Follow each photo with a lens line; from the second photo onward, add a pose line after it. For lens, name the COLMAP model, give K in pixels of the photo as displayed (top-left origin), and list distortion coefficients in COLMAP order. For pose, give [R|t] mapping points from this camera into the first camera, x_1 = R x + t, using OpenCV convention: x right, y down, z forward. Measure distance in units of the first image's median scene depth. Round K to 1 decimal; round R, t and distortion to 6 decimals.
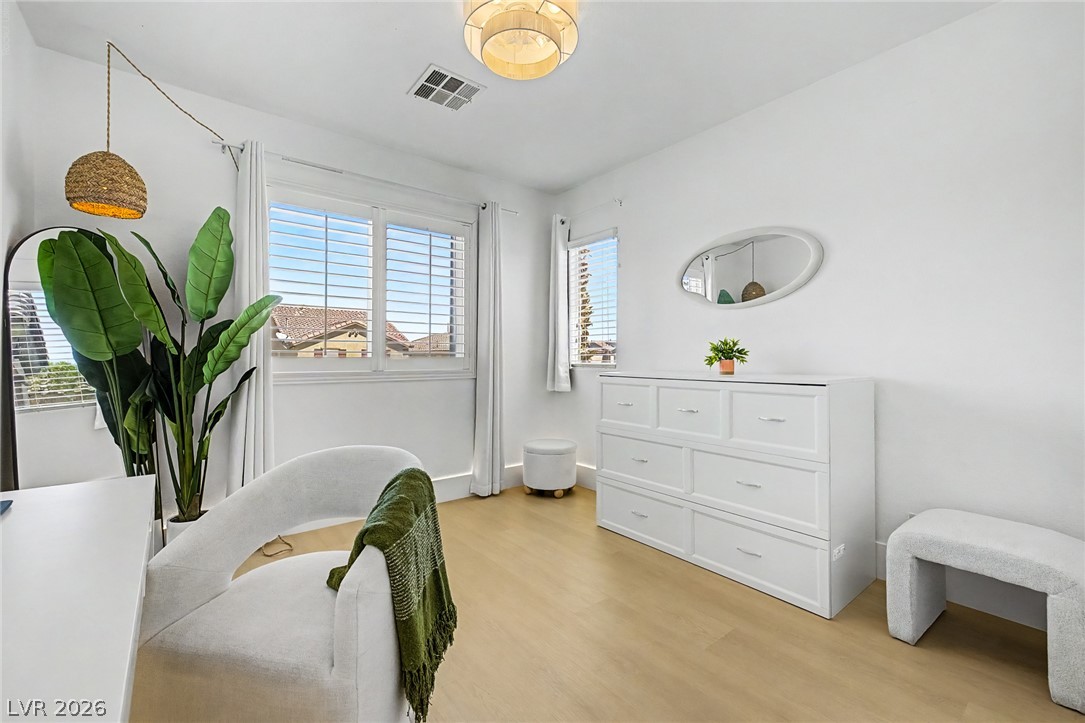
lens RADIAL K [[456.0, 0, 546.5], [0, 456.0, 358.0], [0, 0, 1]] dist [0.000759, -0.000591]
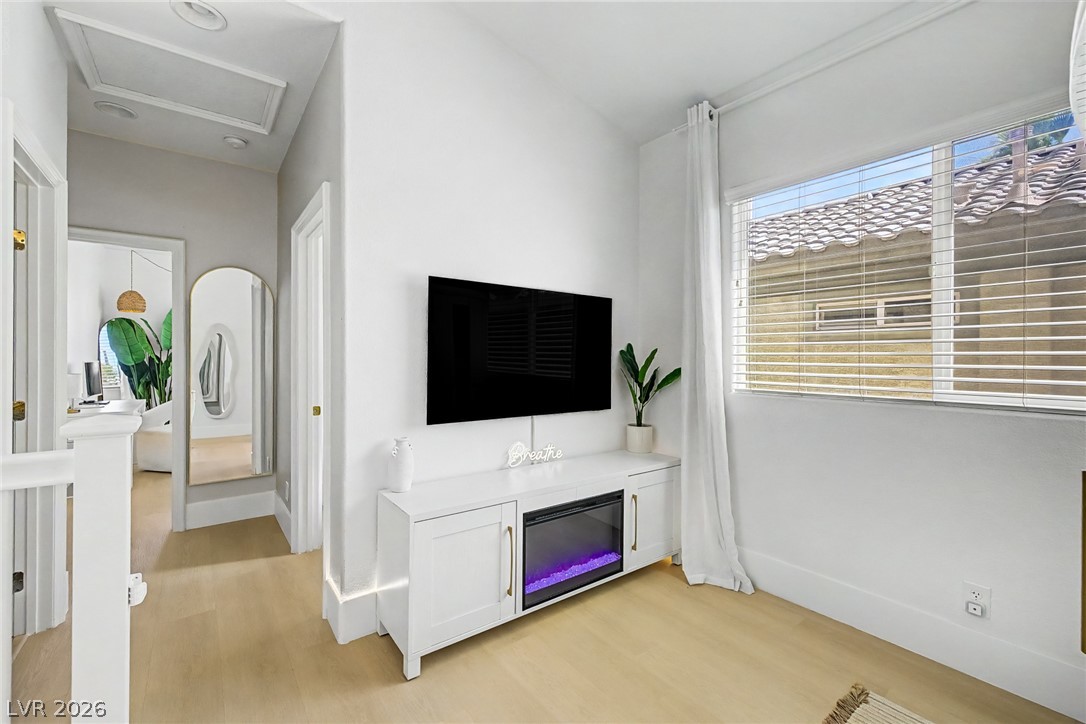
lens RADIAL K [[456.4, 0, 537.6], [0, 456.4, 358.8], [0, 0, 1]] dist [0.000759, -0.000591]
pose [[0.999501, 0.002310, -0.031506, 1.390722], [-0.001985, 0.999945, 0.010342, -0.062770], [0.031528, -0.010274, 0.999450, -1.485843]]
